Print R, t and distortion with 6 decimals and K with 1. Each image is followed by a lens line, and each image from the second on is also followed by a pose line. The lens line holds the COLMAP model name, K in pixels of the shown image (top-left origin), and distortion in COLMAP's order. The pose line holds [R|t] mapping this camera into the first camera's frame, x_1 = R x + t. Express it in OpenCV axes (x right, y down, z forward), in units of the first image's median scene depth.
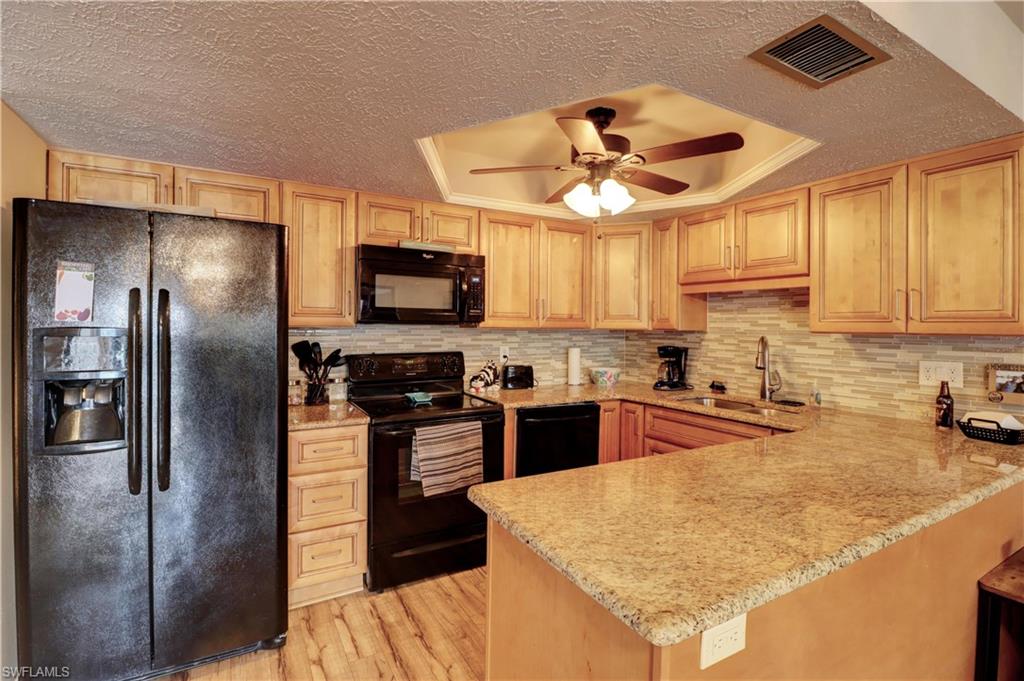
lens RADIAL K [[474.5, 0, 507.4], [0, 474.5, 328.9], [0, 0, 1]] dist [0.000674, -0.013386]
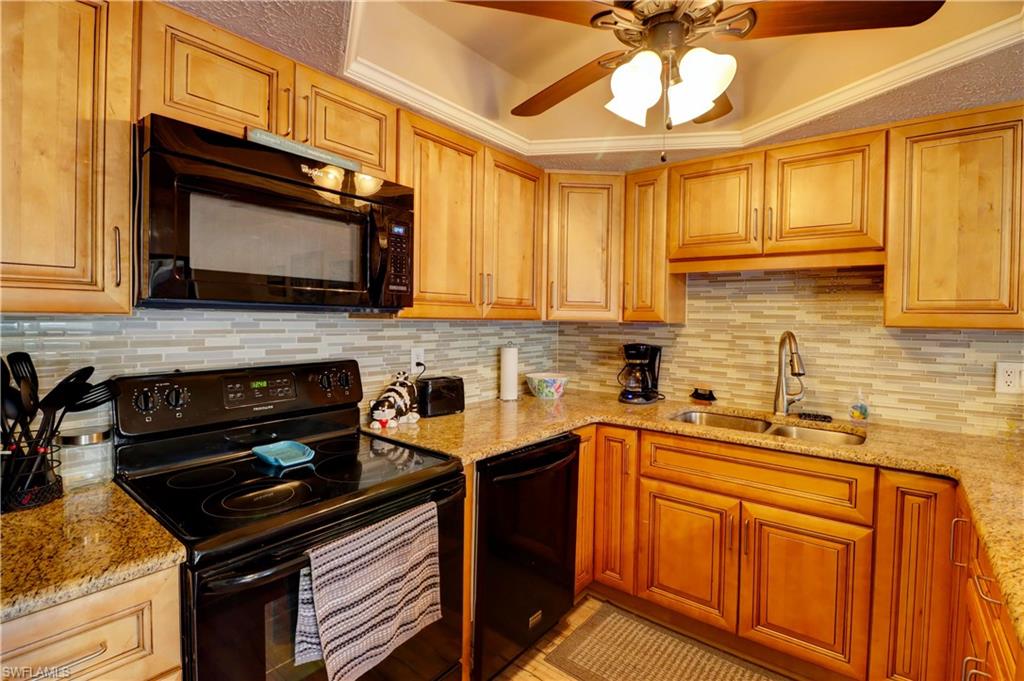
lens RADIAL K [[474.5, 0, 507.4], [0, 474.5, 328.9], [0, 0, 1]] dist [0.000674, -0.013386]
pose [[0.929694, -0.003566, 0.368316, -0.142984], [-0.004005, 0.999796, 0.019788, -0.001381], [-0.368311, -0.019872, 0.929490, 0.418391]]
